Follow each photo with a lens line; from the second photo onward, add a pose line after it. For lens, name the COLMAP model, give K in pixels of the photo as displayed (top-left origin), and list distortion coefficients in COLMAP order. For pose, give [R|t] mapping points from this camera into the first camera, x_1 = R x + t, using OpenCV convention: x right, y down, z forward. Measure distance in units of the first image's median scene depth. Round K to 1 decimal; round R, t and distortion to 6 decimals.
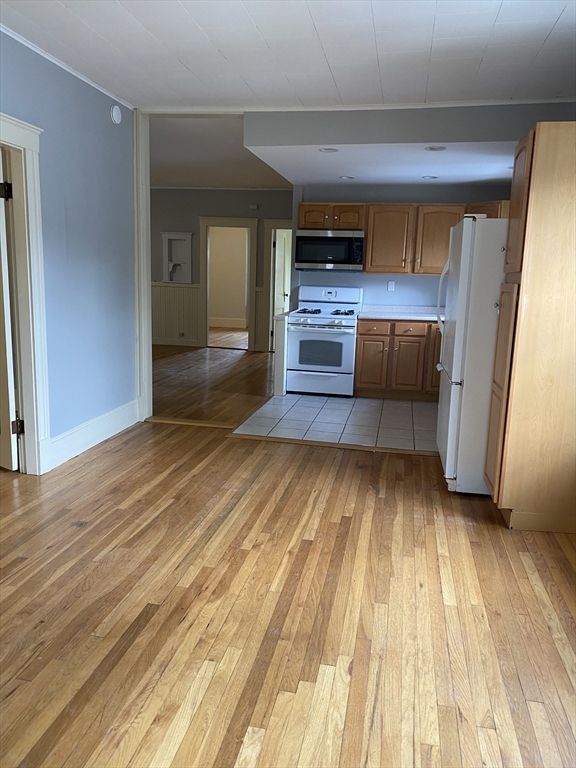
lens RADIAL K [[581.1, 0, 287.6], [0, 581.1, 384.0], [0, 0, 1]] dist [0.032651, -0.010669]
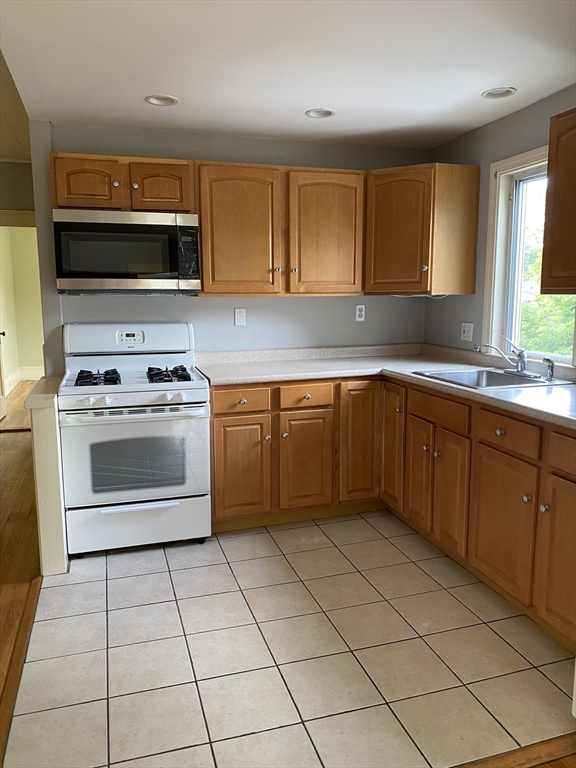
lens RADIAL K [[581.1, 0, 290.6], [0, 581.1, 382.5], [0, 0, 1]] dist [0.032651, -0.010669]
pose [[0.882665, -0.103434, 0.458480, -0.046581], [0.120728, 0.992649, -0.008481, -0.100534], [-0.454233, 0.062837, 0.888664, 0.513704]]
